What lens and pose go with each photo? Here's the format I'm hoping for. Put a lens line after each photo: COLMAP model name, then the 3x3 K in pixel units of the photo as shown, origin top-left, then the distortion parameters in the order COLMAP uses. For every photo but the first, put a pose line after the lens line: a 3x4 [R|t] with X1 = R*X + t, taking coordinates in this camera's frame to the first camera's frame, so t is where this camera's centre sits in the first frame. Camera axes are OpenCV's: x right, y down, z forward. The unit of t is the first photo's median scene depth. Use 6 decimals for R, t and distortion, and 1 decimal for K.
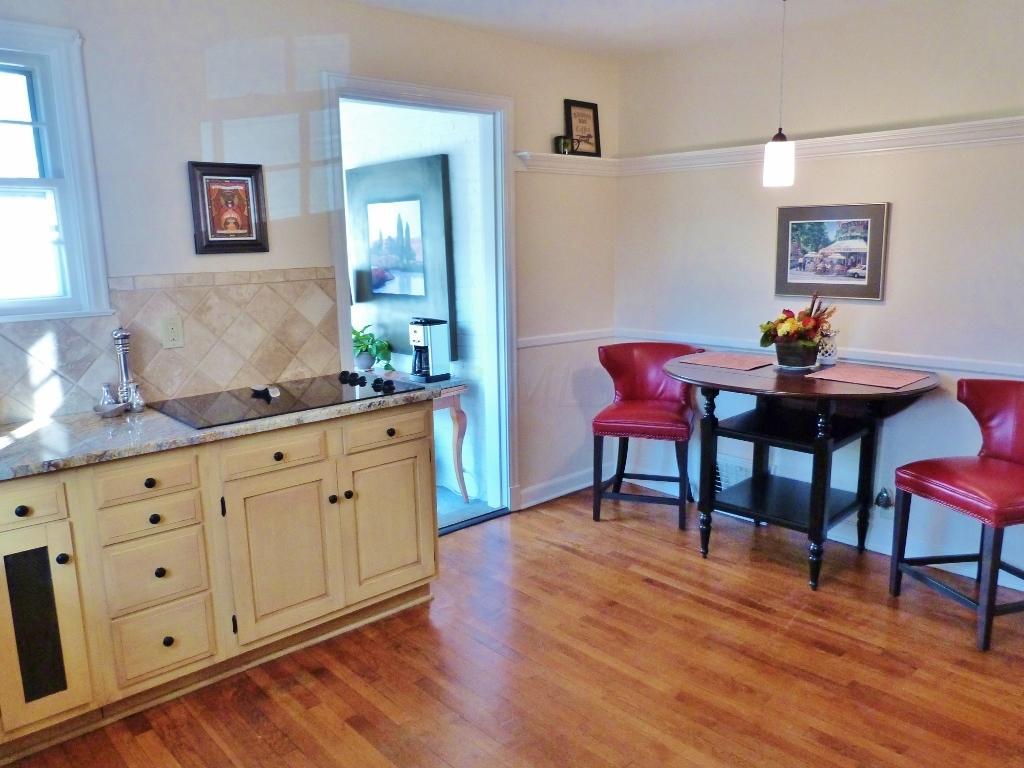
lens RADIAL K [[774.5, 0, 514.9], [0, 774.5, 381.4], [0, 0, 1]] dist [-0.003115, 0.002141]
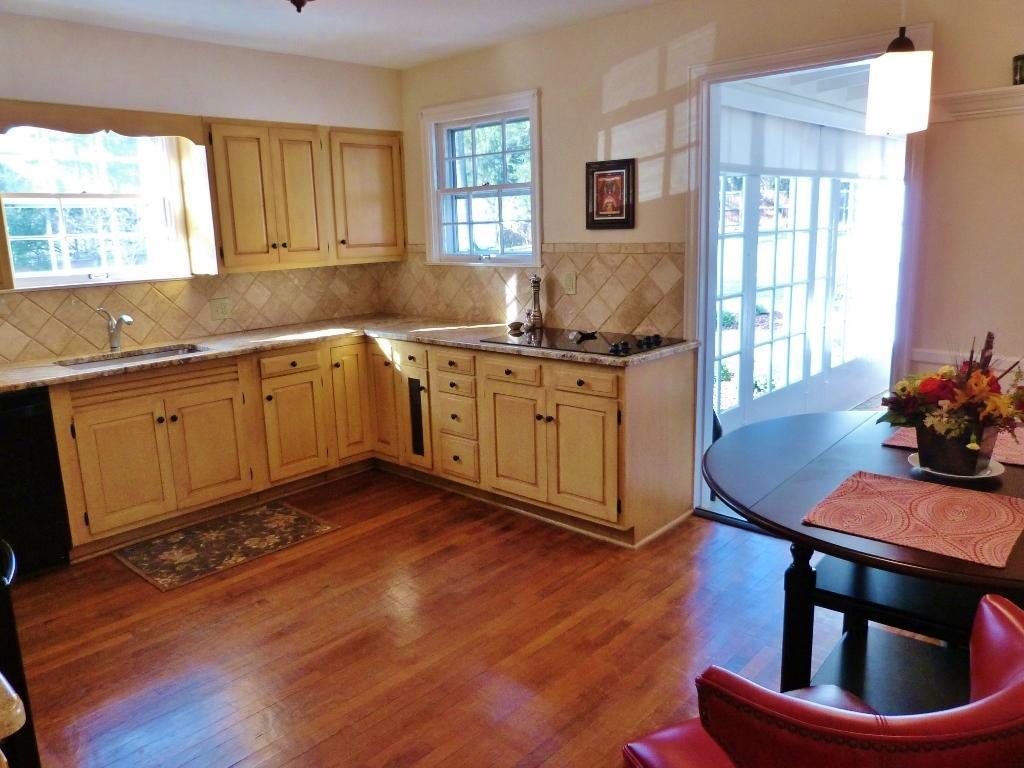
lens RADIAL K [[774.5, 0, 514.9], [0, 774.5, 381.4], [0, 0, 1]] dist [-0.003115, 0.002141]
pose [[0.093428, 0.220378, -0.970930, 0.966301], [-0.154669, 0.966569, 0.204505, -0.161845], [0.983539, 0.131067, 0.124390, 0.721900]]
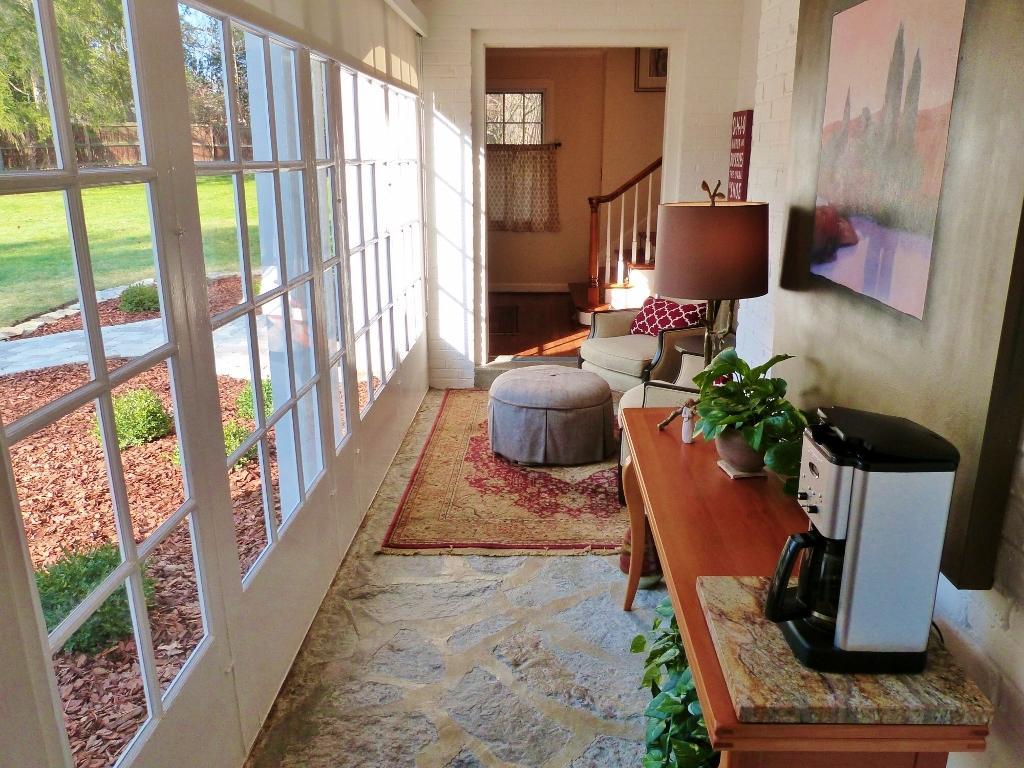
lens RADIAL K [[774.5, 0, 514.9], [0, 774.5, 381.4], [0, 0, 1]] dist [-0.003115, 0.002141]
pose [[0.717336, 0.212339, -0.663582, -0.033498], [-0.137183, 0.976828, 0.164279, -0.118141], [0.683088, -0.026811, 0.729844, 0.717479]]
